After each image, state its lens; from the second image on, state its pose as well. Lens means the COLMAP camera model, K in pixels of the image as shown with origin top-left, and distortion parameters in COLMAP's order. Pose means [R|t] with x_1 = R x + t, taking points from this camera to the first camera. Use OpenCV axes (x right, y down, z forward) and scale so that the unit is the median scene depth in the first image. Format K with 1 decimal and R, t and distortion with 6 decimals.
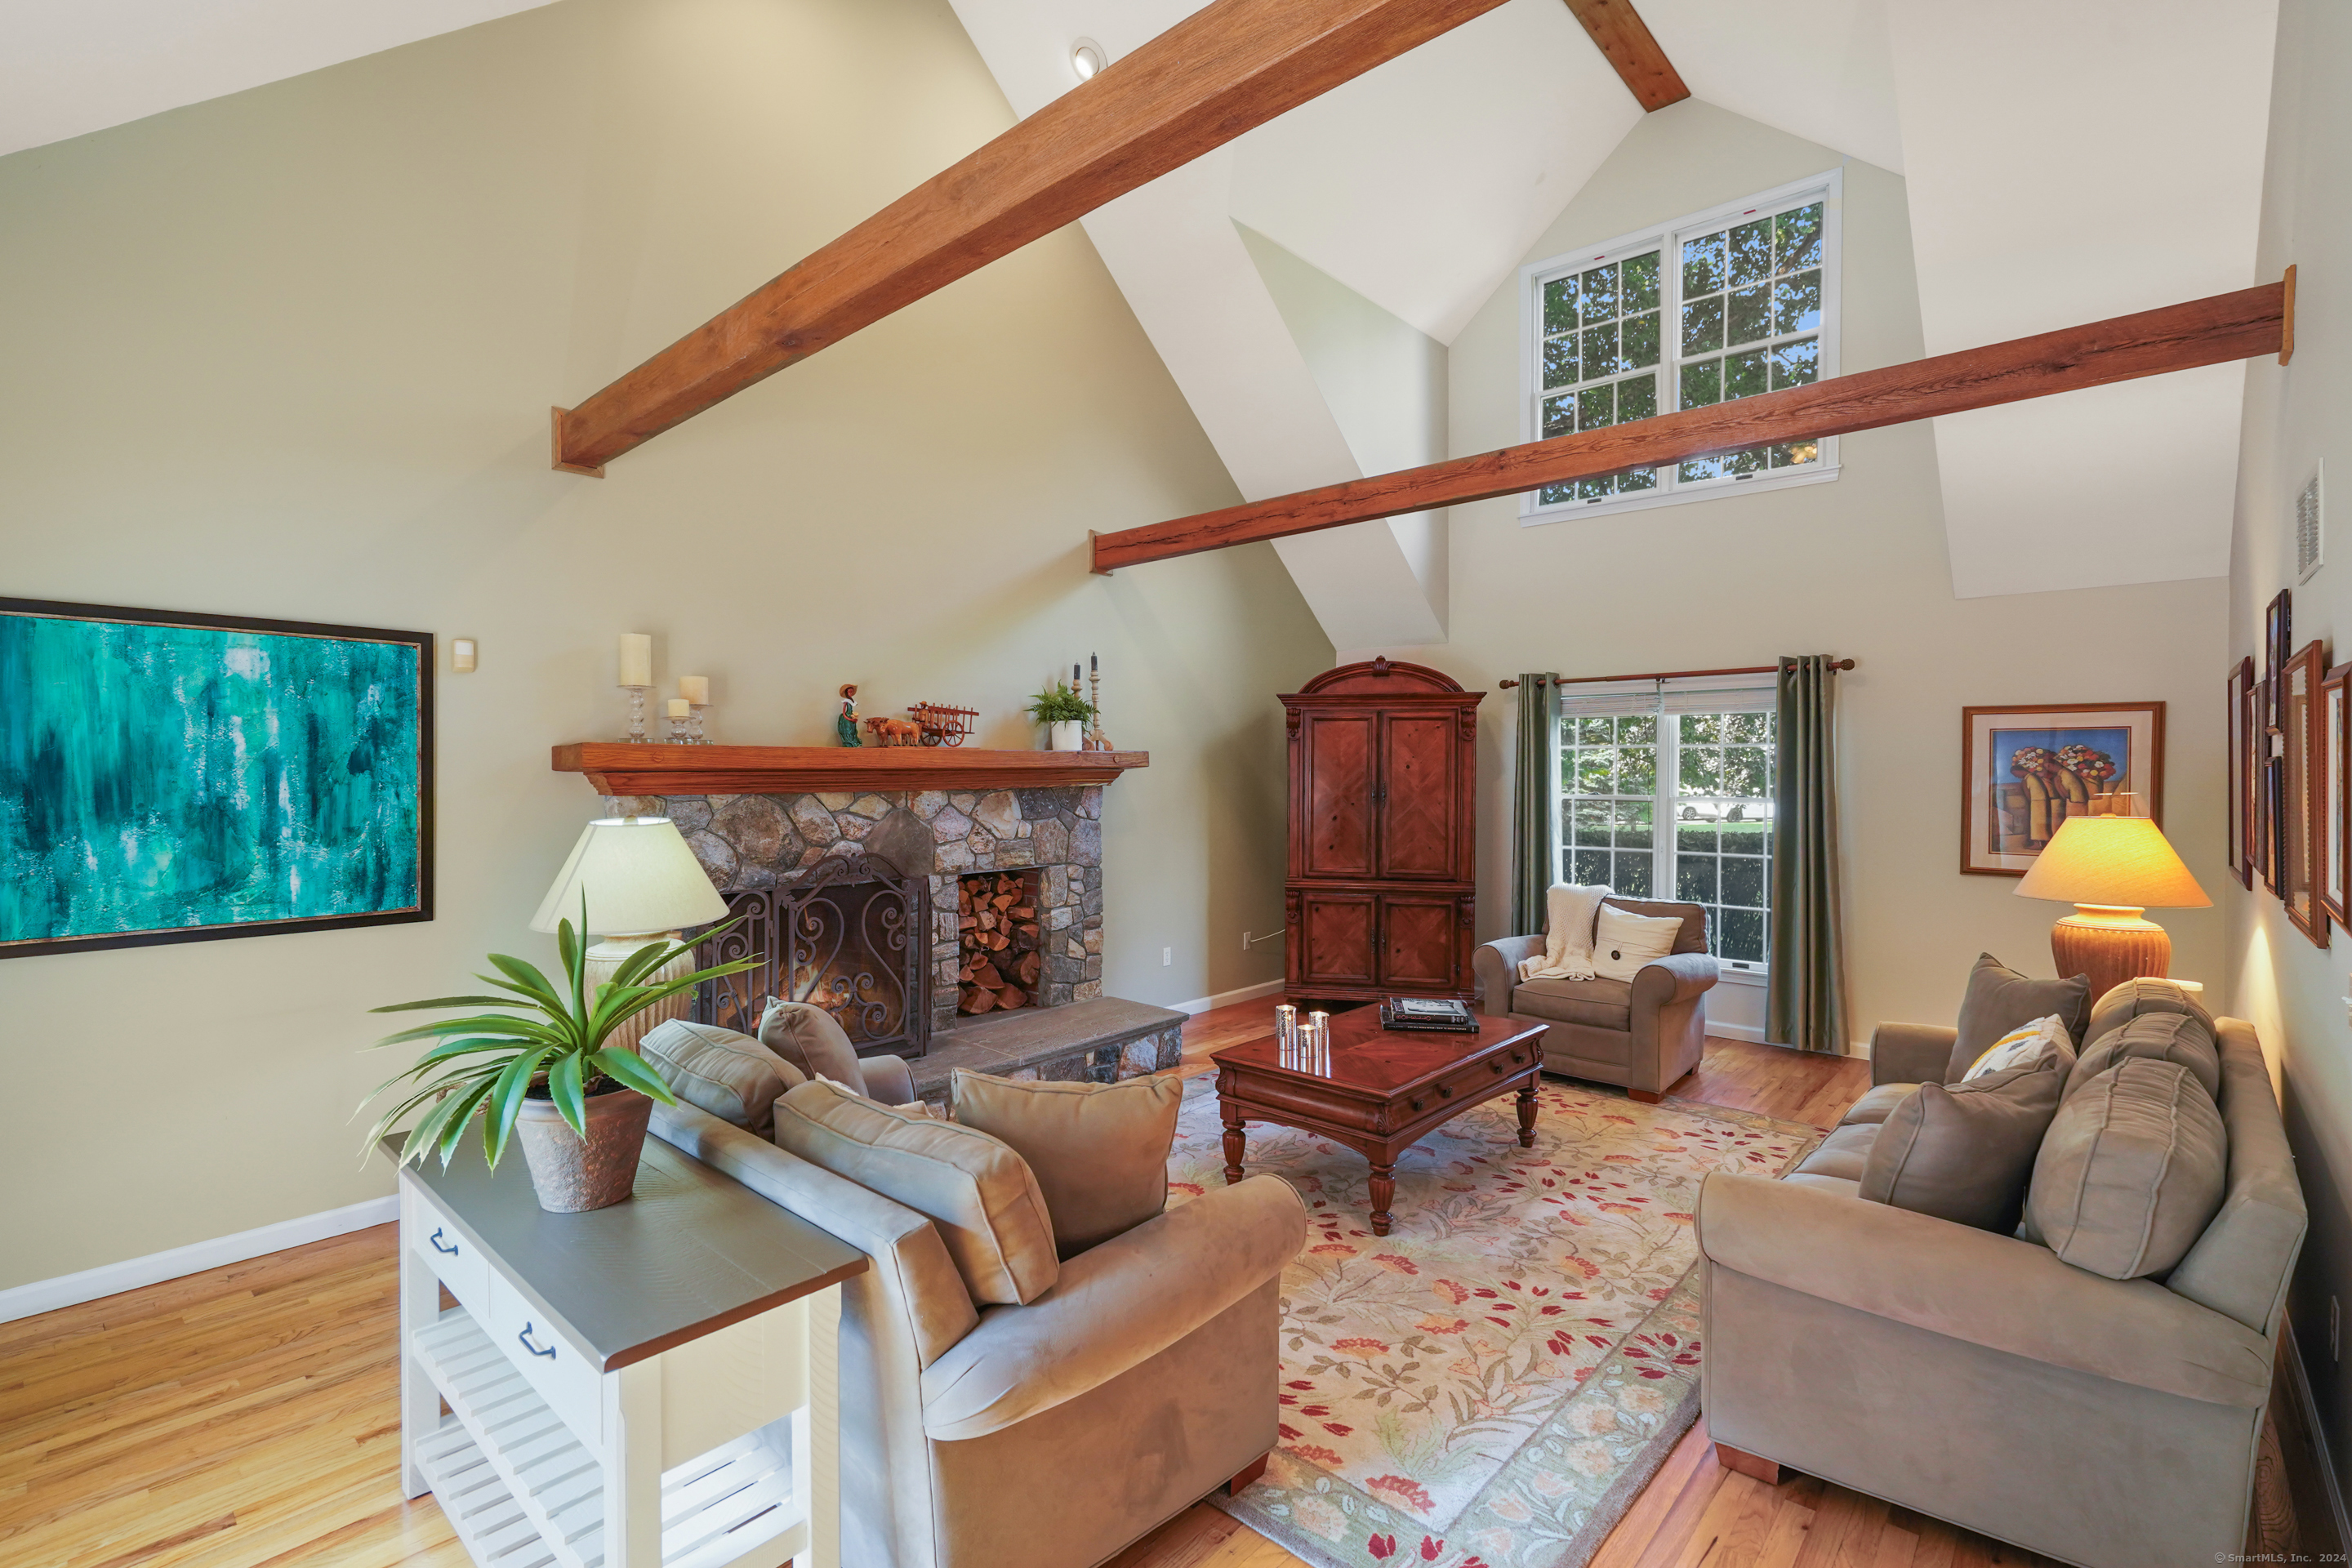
lens RADIAL K [[1070.5, 0, 1190.4], [0, 1070.5, 776.8], [0, 0, 1]] dist [0.004219, 0.000744]
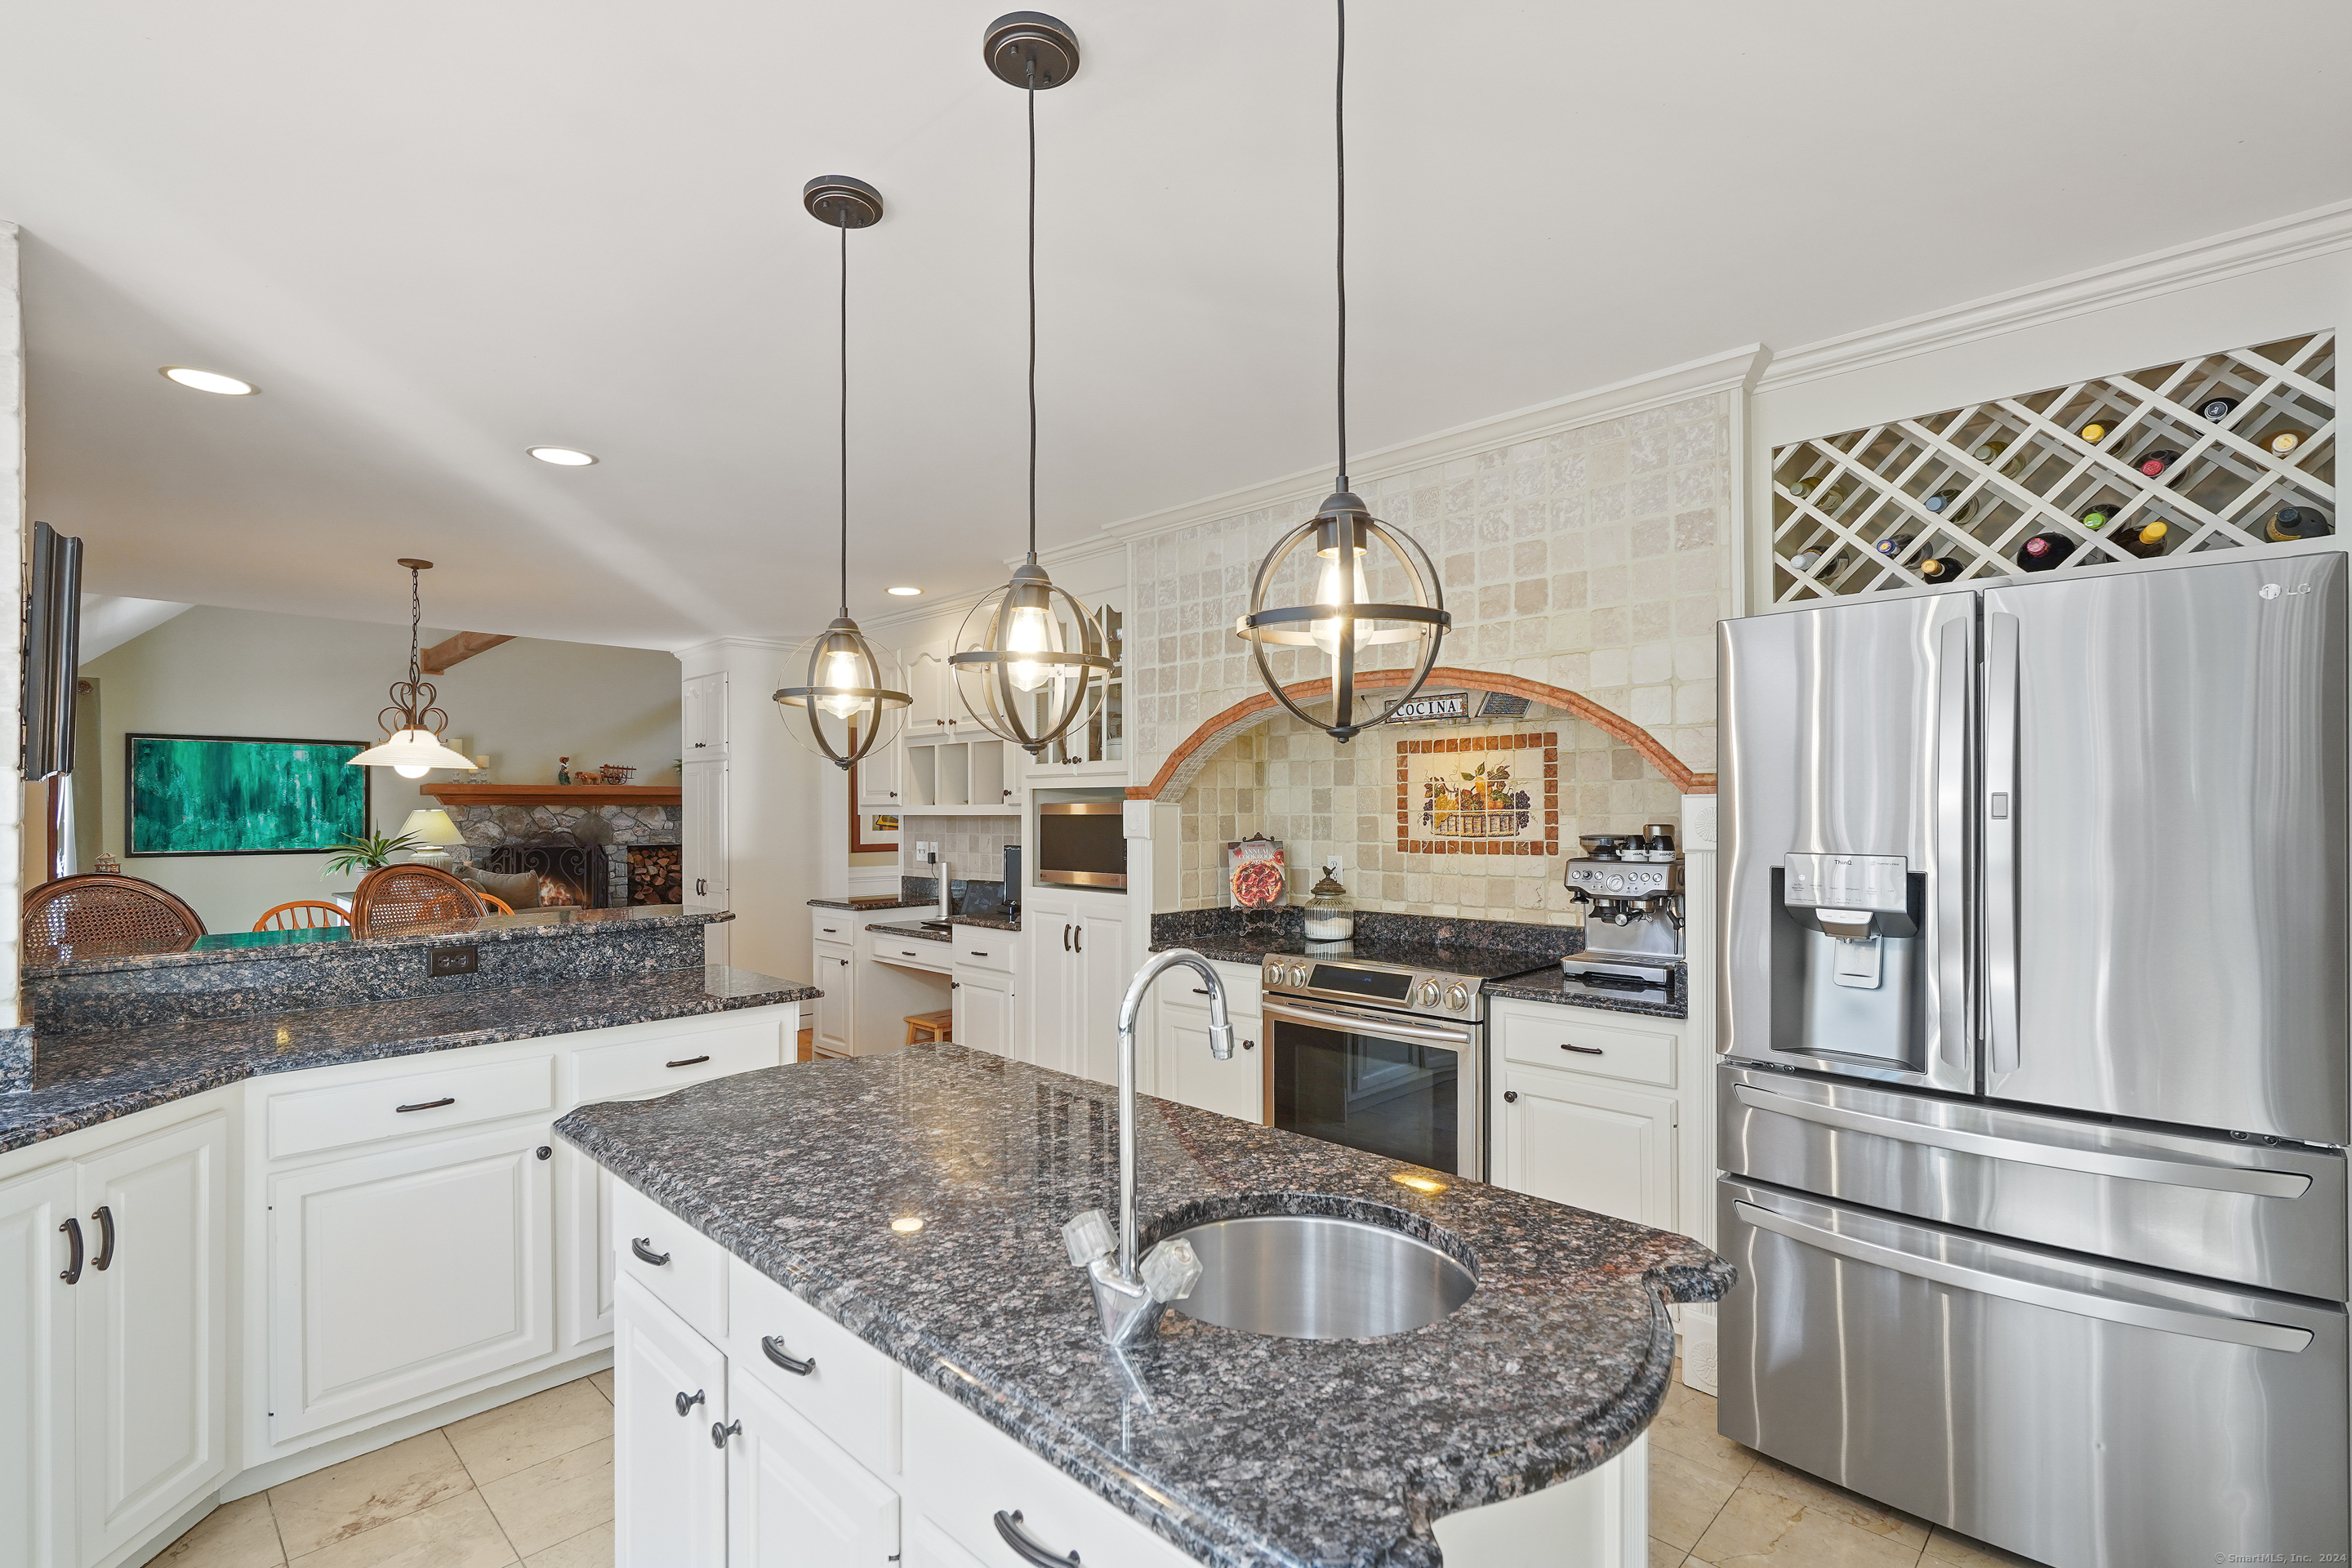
lens RADIAL K [[1070.5, 0, 1181.6], [0, 1070.5, 801.0], [0, 0, 1]] dist [0.004219, 0.000744]
pose [[0.999787, -0.002938, -0.020439, 1.347850], [0.002650, 0.999897, -0.014083, 0.053207], [0.020478, 0.014026, 0.999692, -1.600151]]
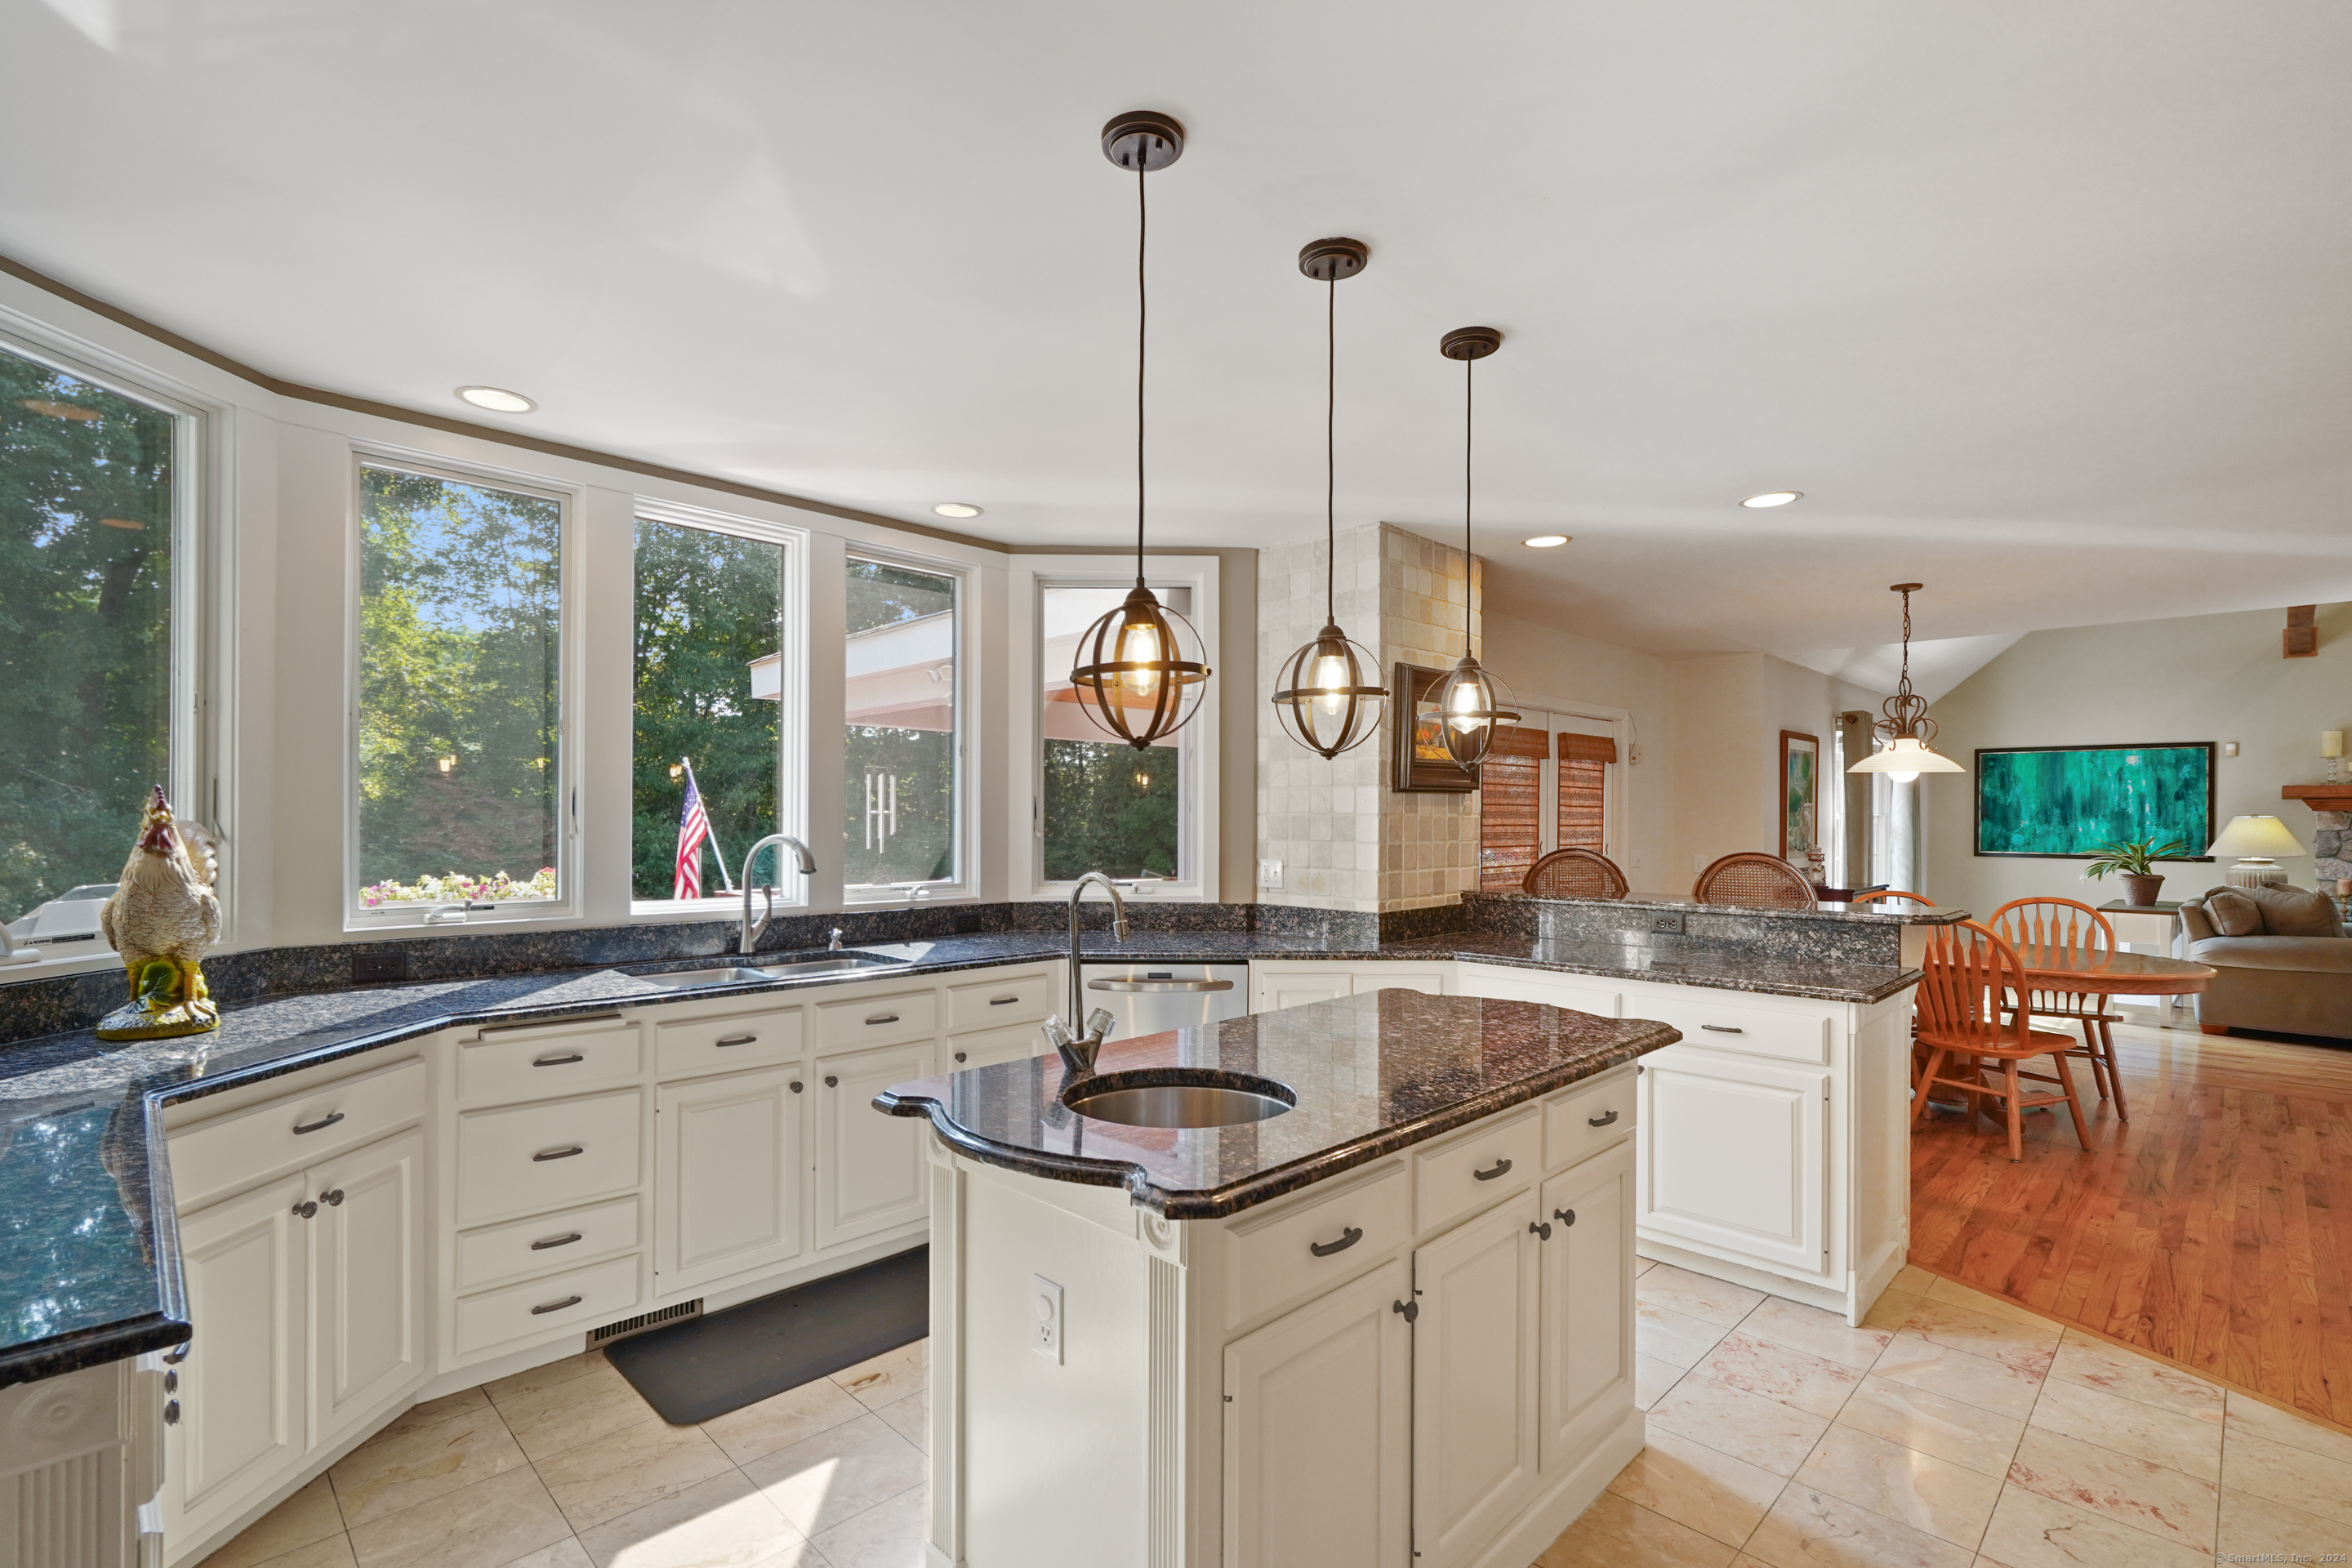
lens RADIAL K [[1070.5, 0, 1127.4], [0, 1070.5, 815.0], [0, 0, 1]] dist [0.004219, 0.000744]
pose [[-0.083211, -0.001128, -0.996531, 1.910925], [-0.013148, 0.999914, -0.000034, 0.061906], [0.996445, 0.013099, -0.083218, -1.228490]]
